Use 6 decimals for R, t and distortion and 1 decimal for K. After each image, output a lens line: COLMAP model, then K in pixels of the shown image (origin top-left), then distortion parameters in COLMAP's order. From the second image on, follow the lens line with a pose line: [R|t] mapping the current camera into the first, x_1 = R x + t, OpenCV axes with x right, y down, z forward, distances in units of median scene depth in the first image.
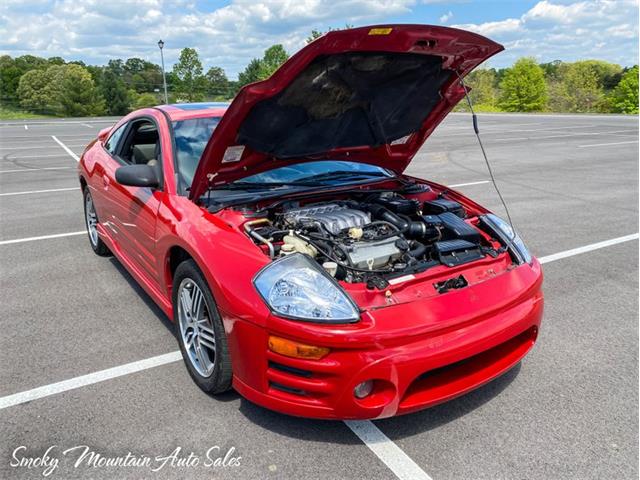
lens RADIAL K [[485.9, 0, 323.5], [0, 485.9, 234.1], [0, 0, 1]] dist [0.024956, -0.011775]
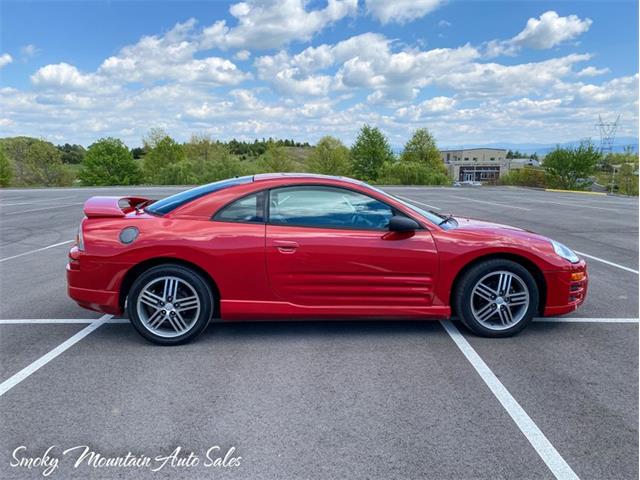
lens RADIAL K [[485.9, 0, 315.2], [0, 485.9, 241.9], [0, 0, 1]] dist [0.024956, -0.011775]
pose [[0.525265, -0.135530, 0.840076, -1.090970], [0.244707, 0.969591, 0.003420, 0.079621], [-0.814994, 0.203777, 0.542457, -0.247754]]
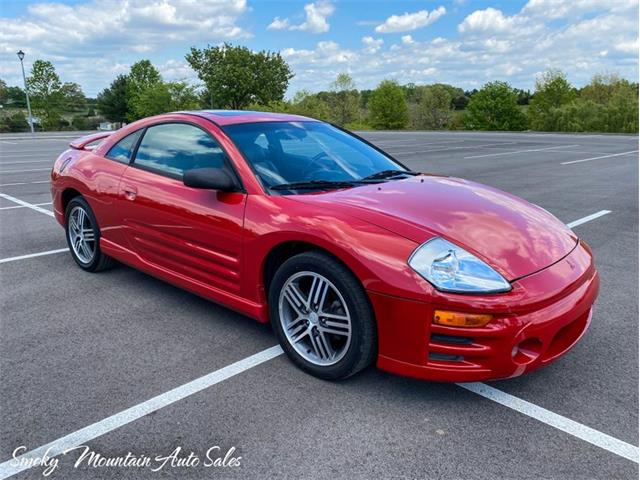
lens RADIAL K [[485.9, 0, 314.6], [0, 485.9, 236.4], [0, 0, 1]] dist [0.024956, -0.011775]
pose [[0.970909, -0.053401, 0.233419, -0.404882], [0.060666, 0.997868, -0.024049, 0.034291], [-0.231638, 0.037510, 0.972079, -0.009491]]
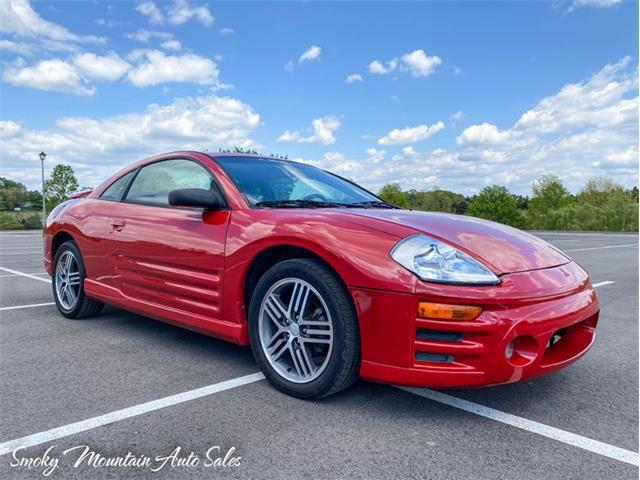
lens RADIAL K [[485.9, 0, 317.9], [0, 485.9, 240.8], [0, 0, 1]] dist [0.024956, -0.011775]
pose [[0.972441, 0.000673, 0.233147, -0.362744], [0.052420, 0.973761, -0.221453, 0.194198], [-0.227178, 0.227572, 0.946890, 0.031191]]
